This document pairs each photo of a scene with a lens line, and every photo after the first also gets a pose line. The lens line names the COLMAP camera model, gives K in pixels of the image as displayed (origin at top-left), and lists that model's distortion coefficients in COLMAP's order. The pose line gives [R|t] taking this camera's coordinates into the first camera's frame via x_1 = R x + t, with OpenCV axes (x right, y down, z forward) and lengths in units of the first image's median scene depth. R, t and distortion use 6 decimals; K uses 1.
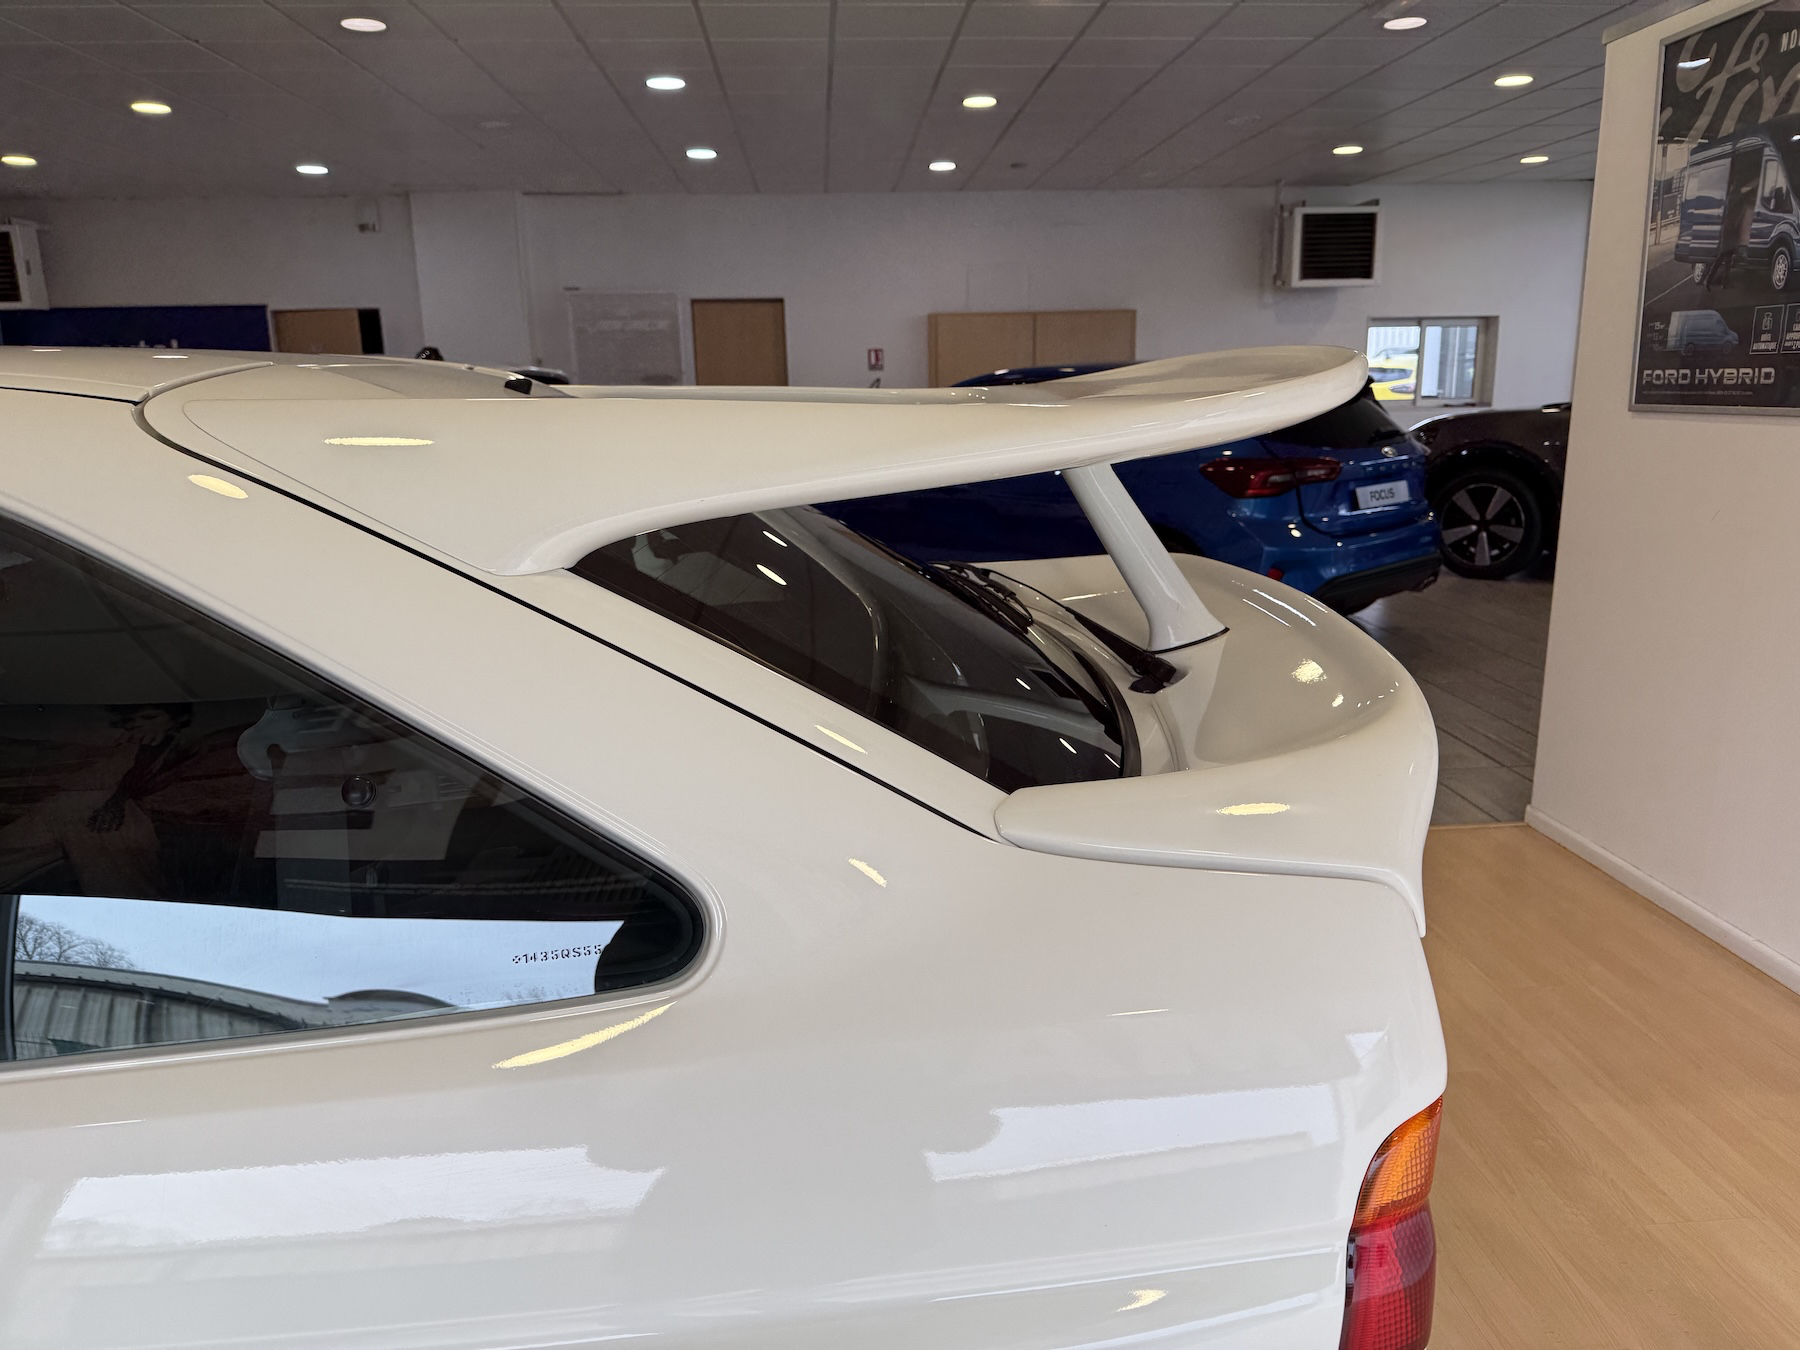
lens RADIAL K [[1267.3, 0, 909.5], [0, 1267.3, 704.7], [0, 0, 1]] dist [0.036513, -0.044489]
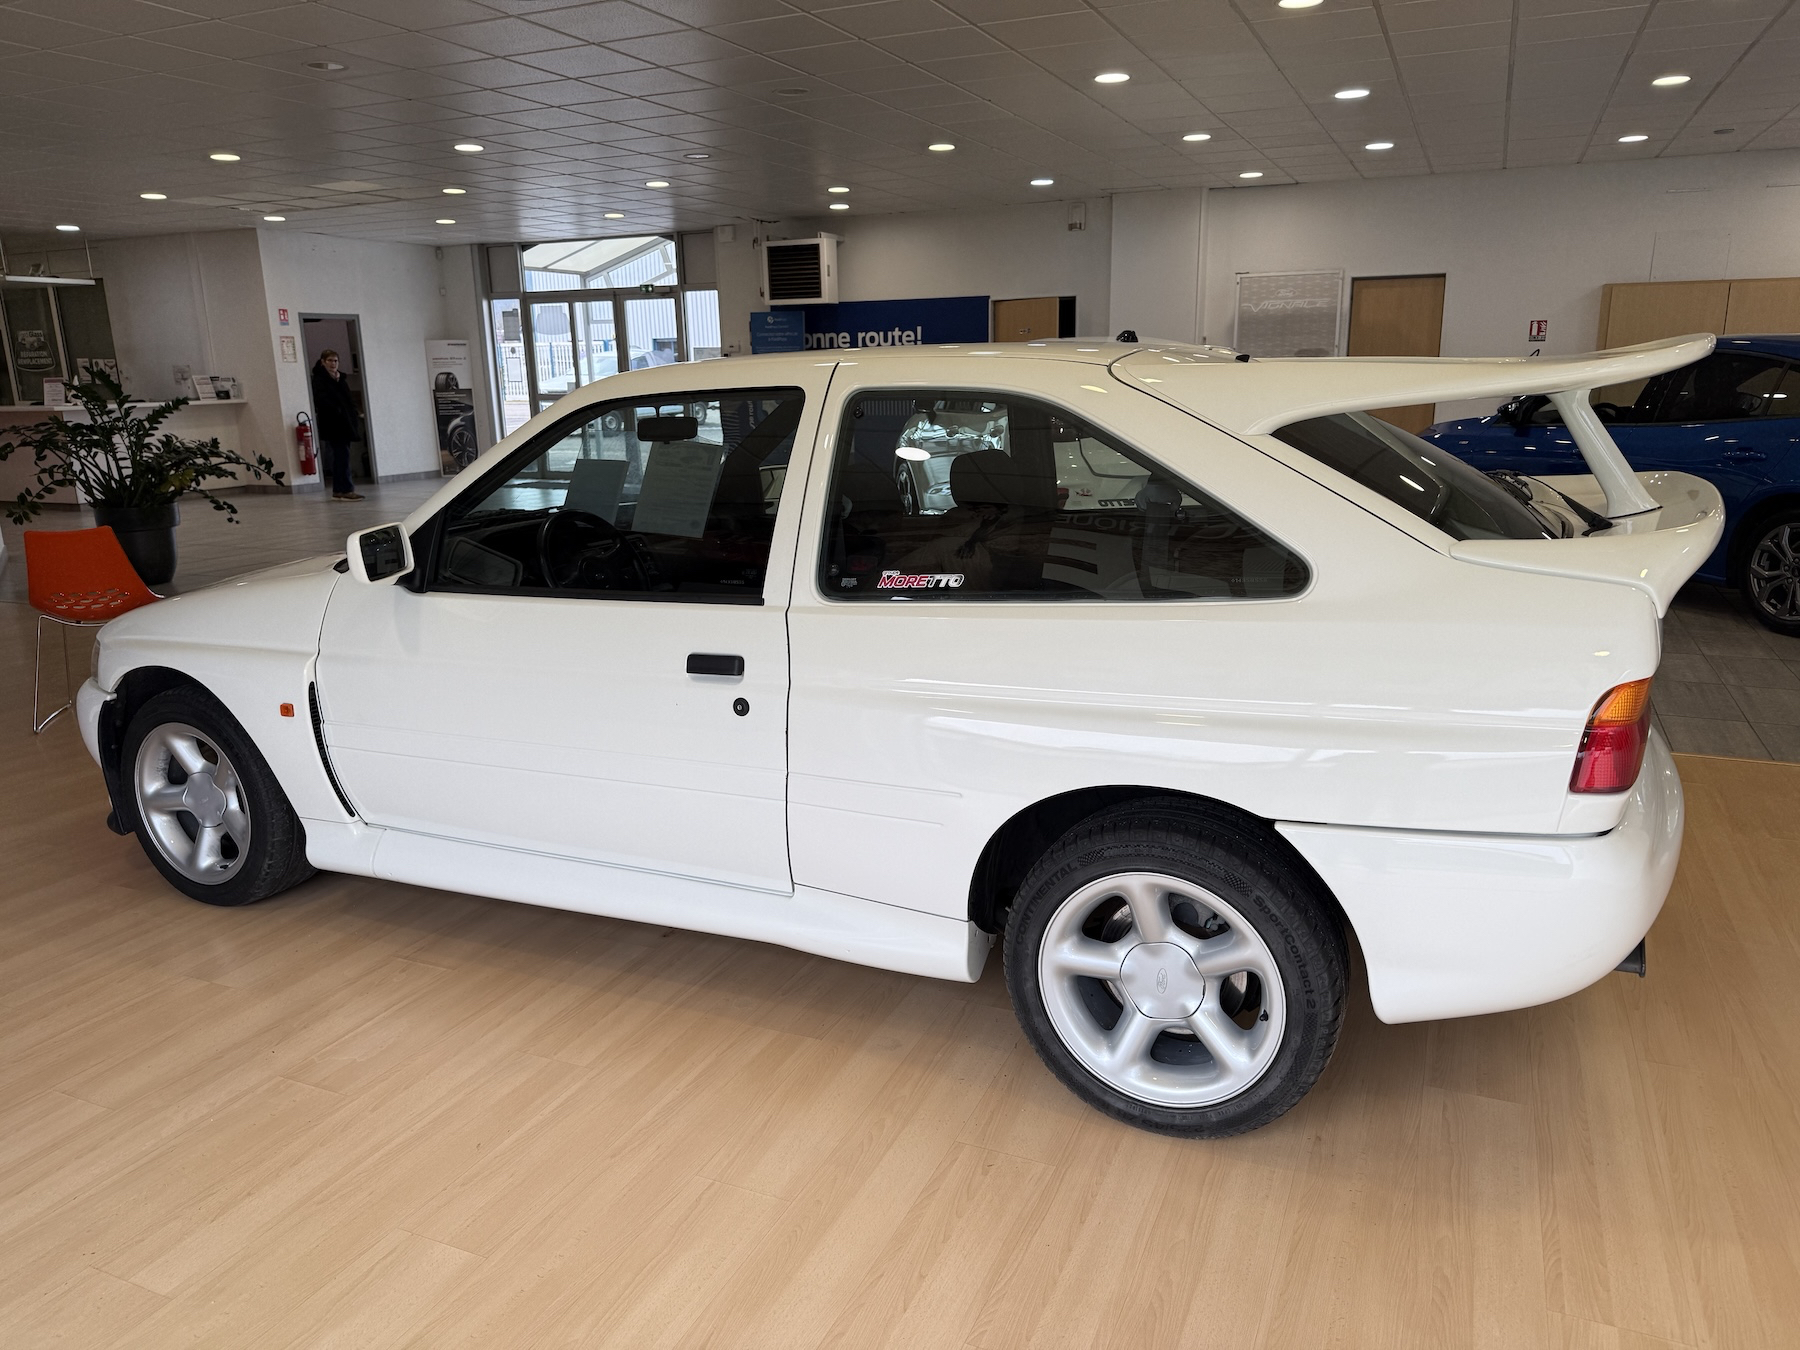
lens RADIAL K [[1248.8, 0, 887.6], [0, 1248.8, 717.5], [0, 0, 1]] dist [0.099008, -0.147138]
pose [[0.878963, 0.129232, -0.459045, 0.076420], [-0.115457, 0.991613, 0.058089, 0.107828], [0.462702, 0.001942, 0.886512, -0.423390]]
